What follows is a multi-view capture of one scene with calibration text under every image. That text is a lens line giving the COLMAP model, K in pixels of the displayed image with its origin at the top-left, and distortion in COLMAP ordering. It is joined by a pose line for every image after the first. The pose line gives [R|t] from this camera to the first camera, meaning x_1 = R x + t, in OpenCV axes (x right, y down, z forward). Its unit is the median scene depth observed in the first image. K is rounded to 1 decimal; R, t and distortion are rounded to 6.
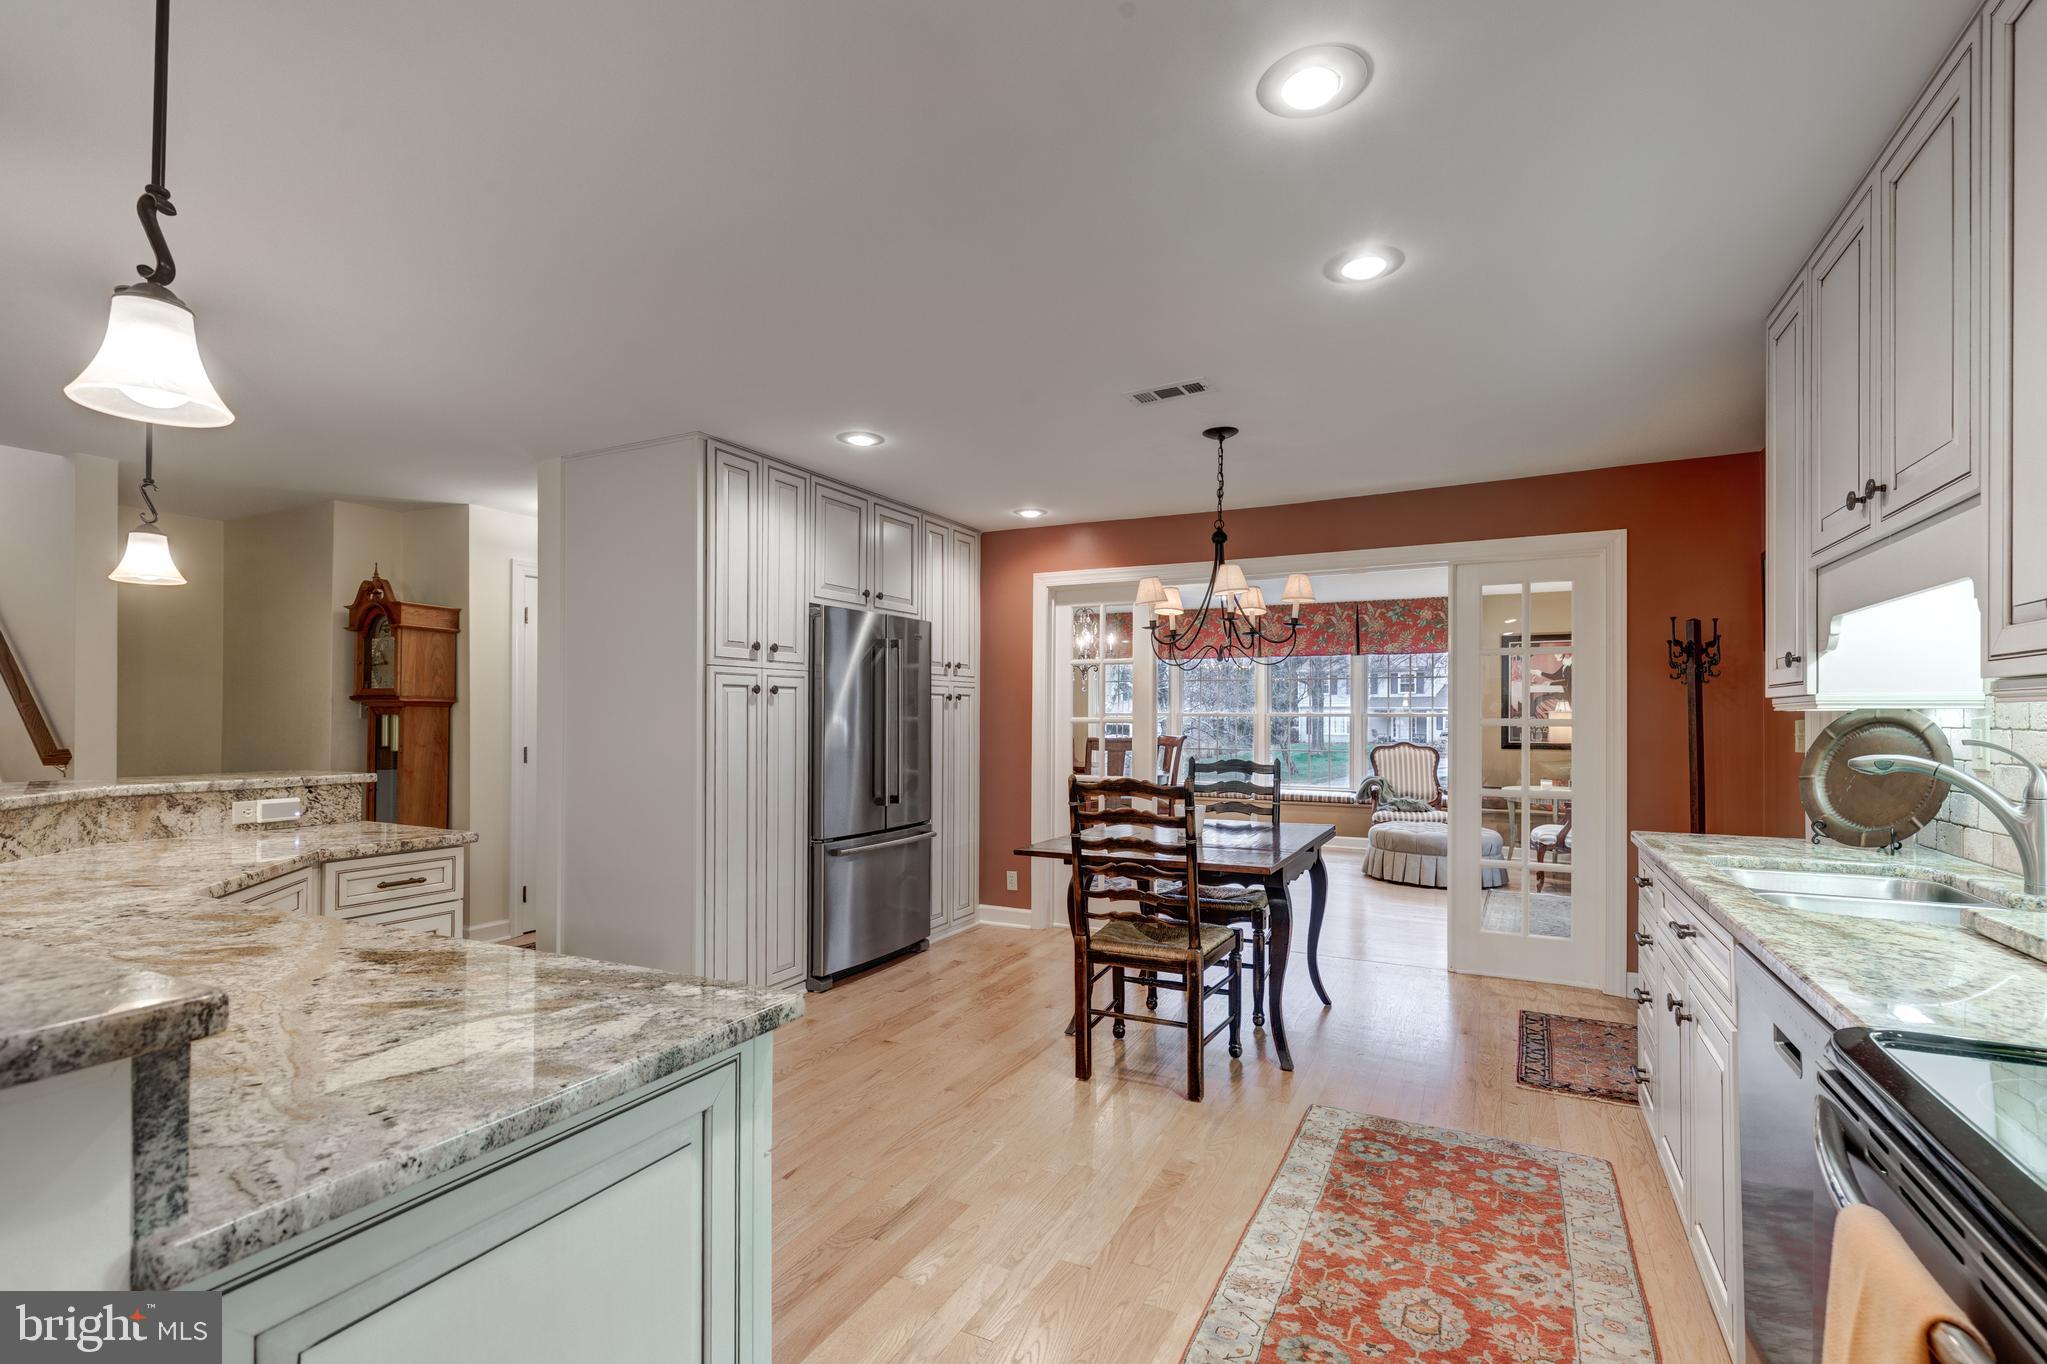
lens RADIAL K [[938.0, 0, 1024.3], [0, 938.0, 710.6], [0, 0, 1]] dist [0.010251, -0.002339]
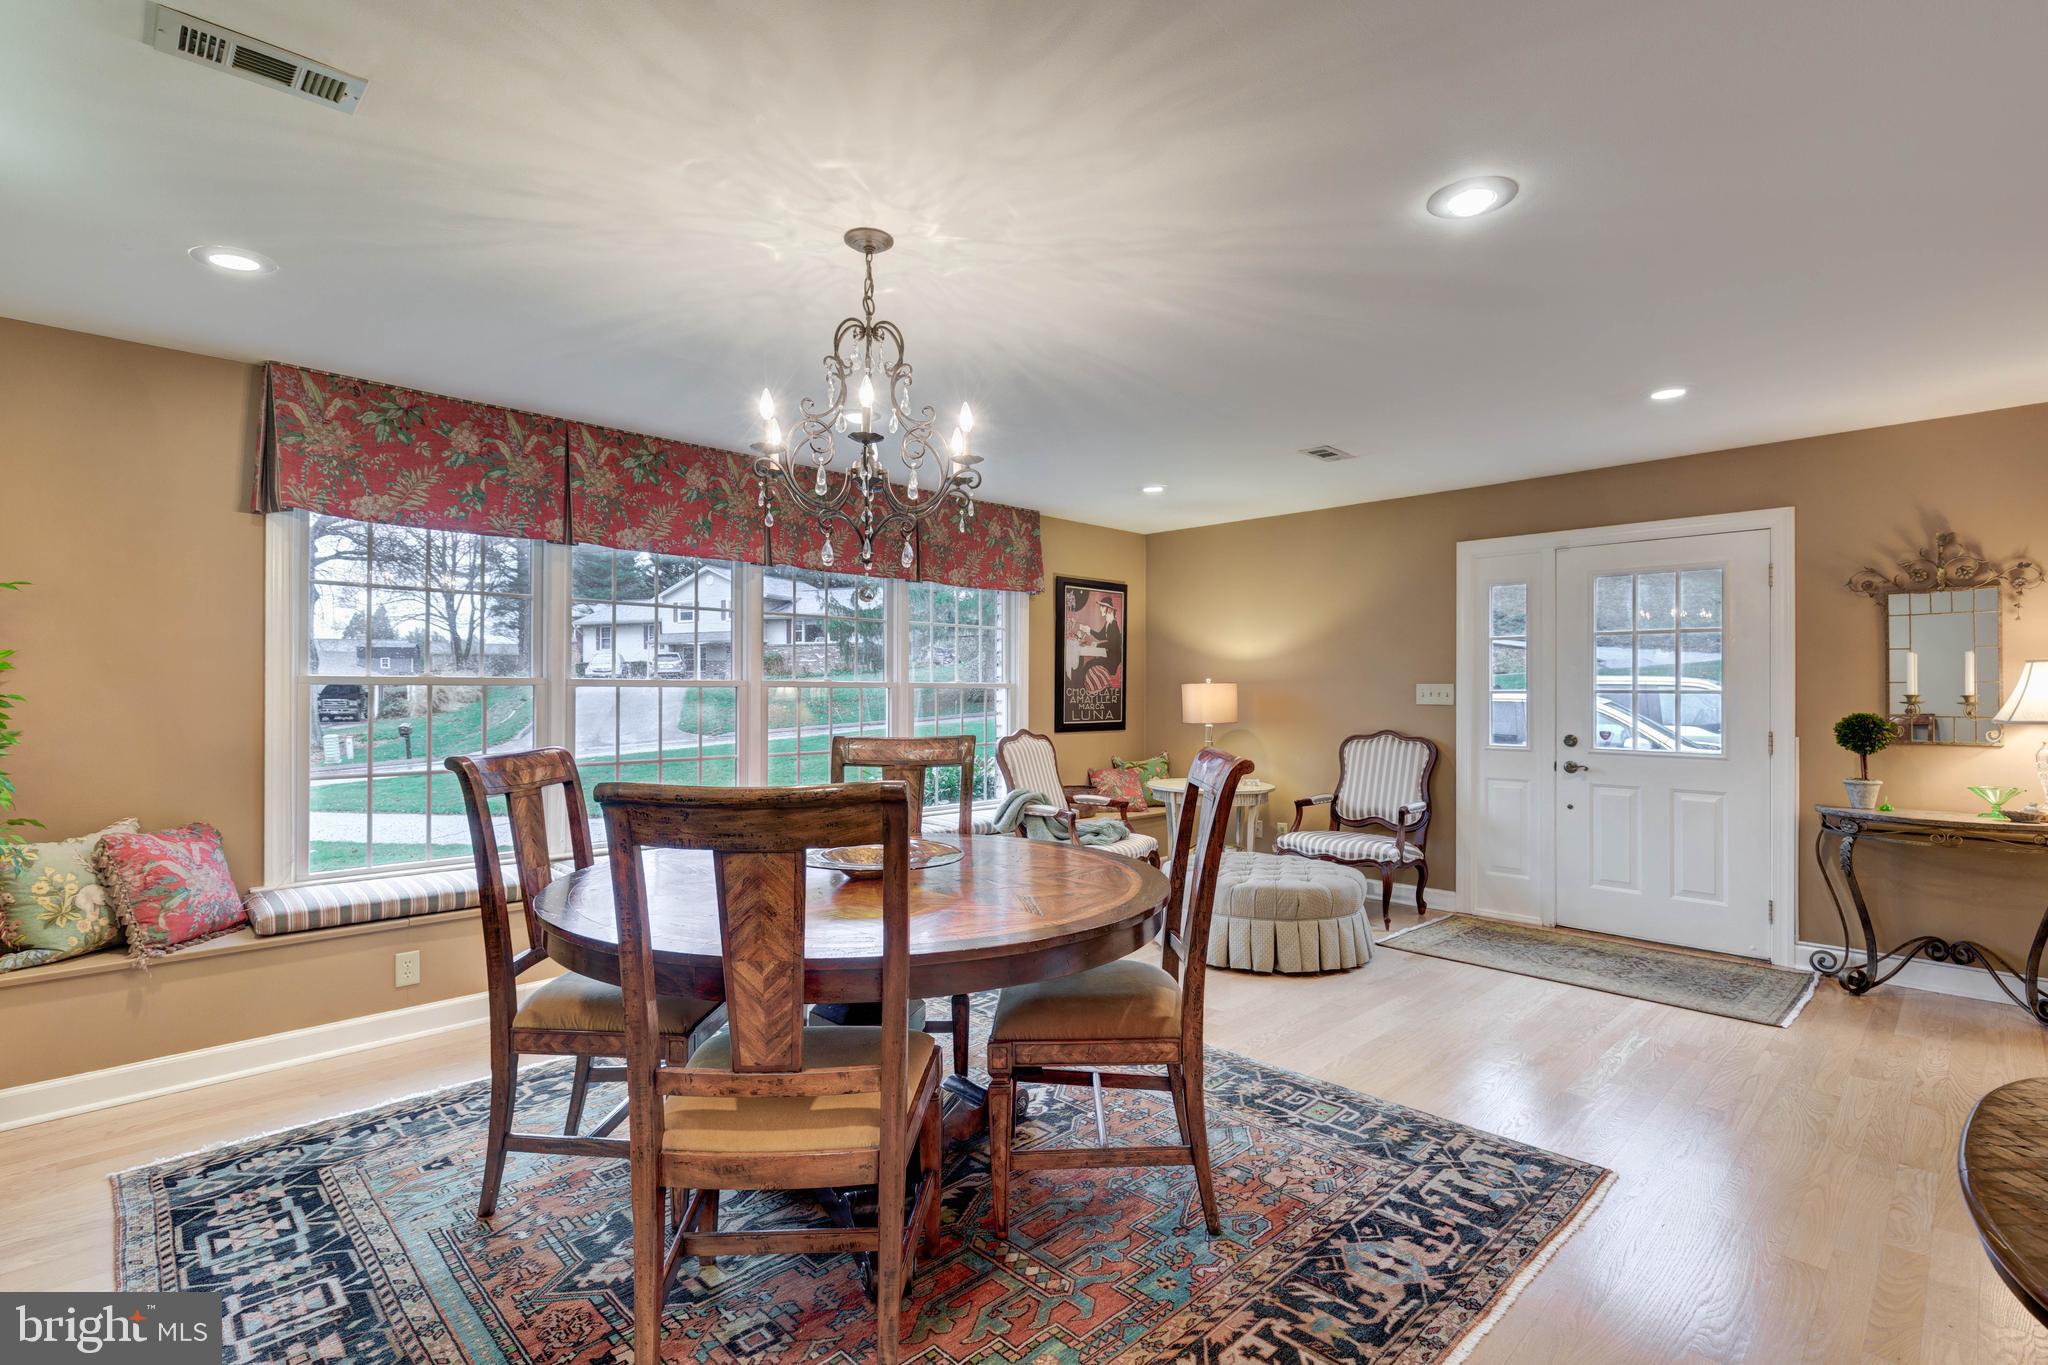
lens RADIAL K [[938.5, 0, 1003.6], [0, 938.5, 689.8], [0, 0, 1]] dist [0.010251, -0.002339]
pose [[0.327472, -0.001773, 0.944859, -0.382185], [-0.008365, 0.999954, 0.004776, 0.009697], [-0.944824, -0.009468, 0.327442, 1.668464]]
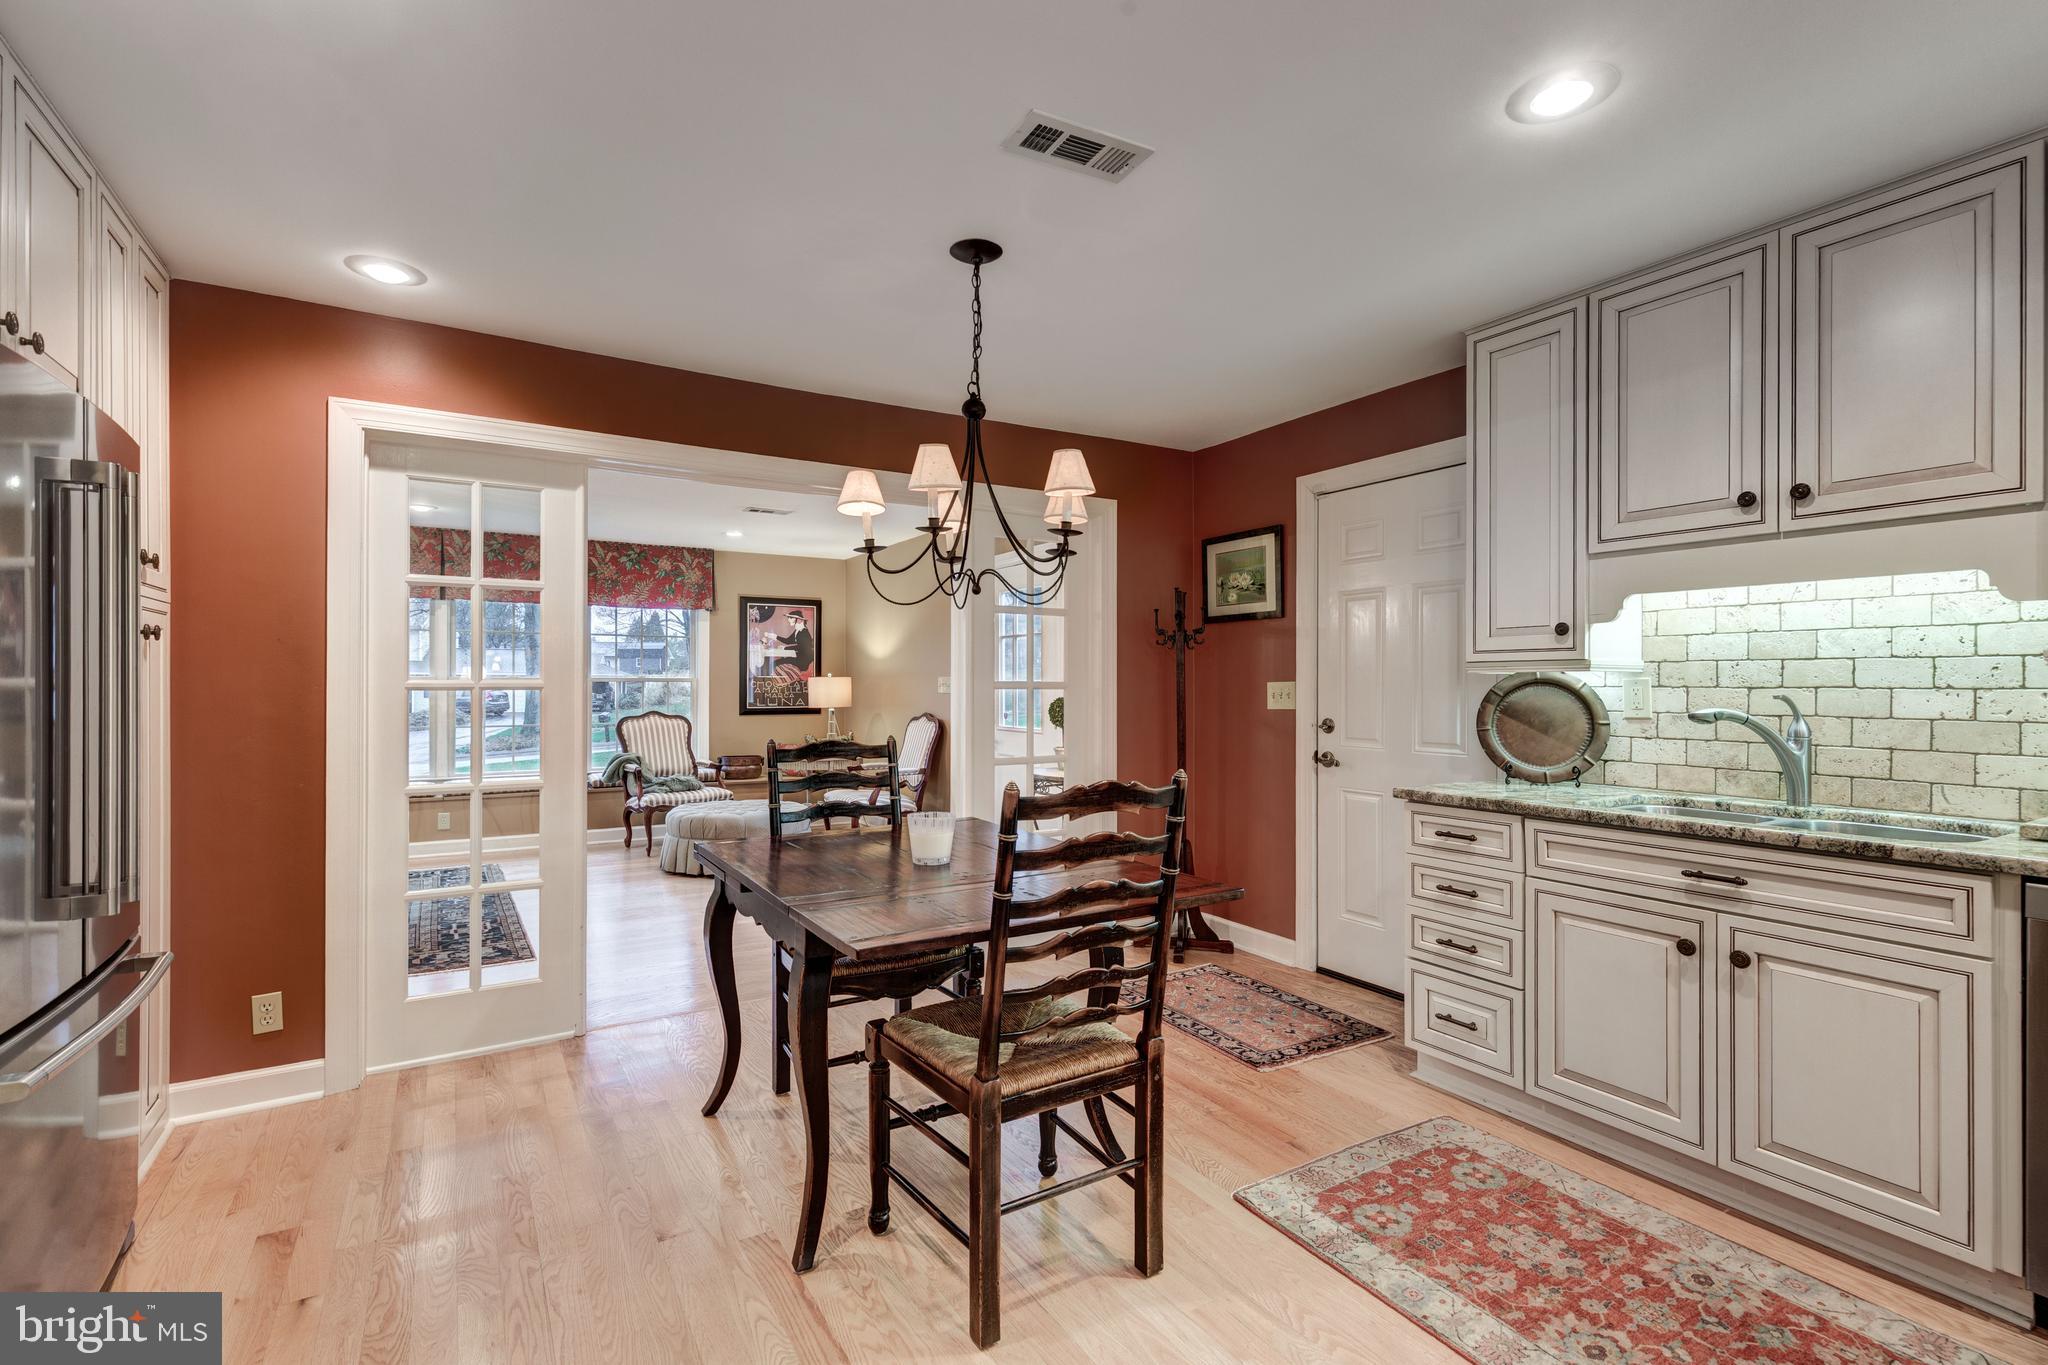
lens RADIAL K [[938.5, 0, 1024.4], [0, 938.5, 682.0], [0, 0, 1]] dist [0.010251, -0.002339]
pose [[0.522369, -0.000293, 0.852720, -0.305695], [-0.004314, 0.999986, 0.002986, 0.006725], [-0.852709, -0.005238, 0.522361, 0.547977]]
